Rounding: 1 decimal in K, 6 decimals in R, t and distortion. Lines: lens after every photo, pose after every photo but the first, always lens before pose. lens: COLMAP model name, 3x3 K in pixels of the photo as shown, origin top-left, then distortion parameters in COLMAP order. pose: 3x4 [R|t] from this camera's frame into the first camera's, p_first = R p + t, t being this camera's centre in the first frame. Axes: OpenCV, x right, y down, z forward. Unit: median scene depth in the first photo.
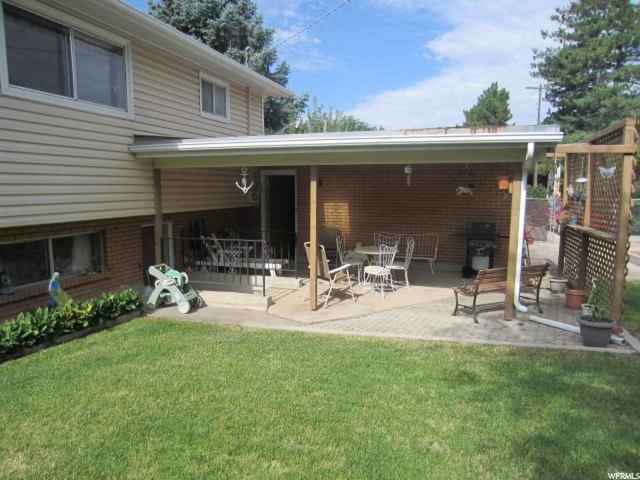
lens RADIAL K [[452.9, 0, 308.7], [0, 452.9, 239.2], [0, 0, 1]] dist [-0.041753, 0.011917]
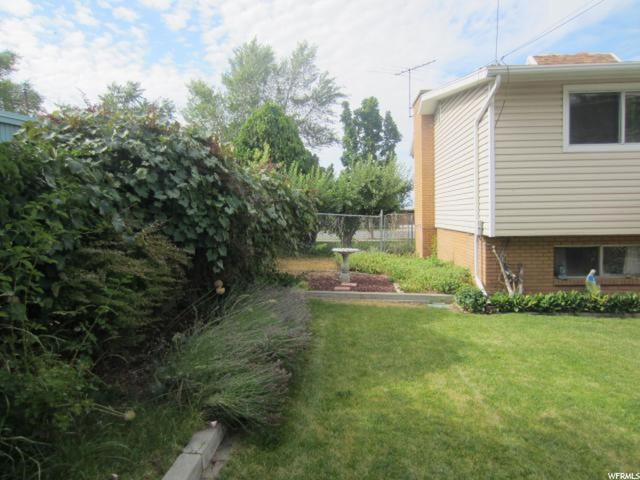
lens RADIAL K [[452.9, 0, 310.7], [0, 452.9, 239.1], [0, 0, 1]] dist [-0.041753, 0.011917]
pose [[0.236318, 0.058186, -0.969932, 0.418975], [-0.094048, 0.994888, 0.036769, 0.007649], [0.967114, 0.082531, 0.240582, -0.145138]]
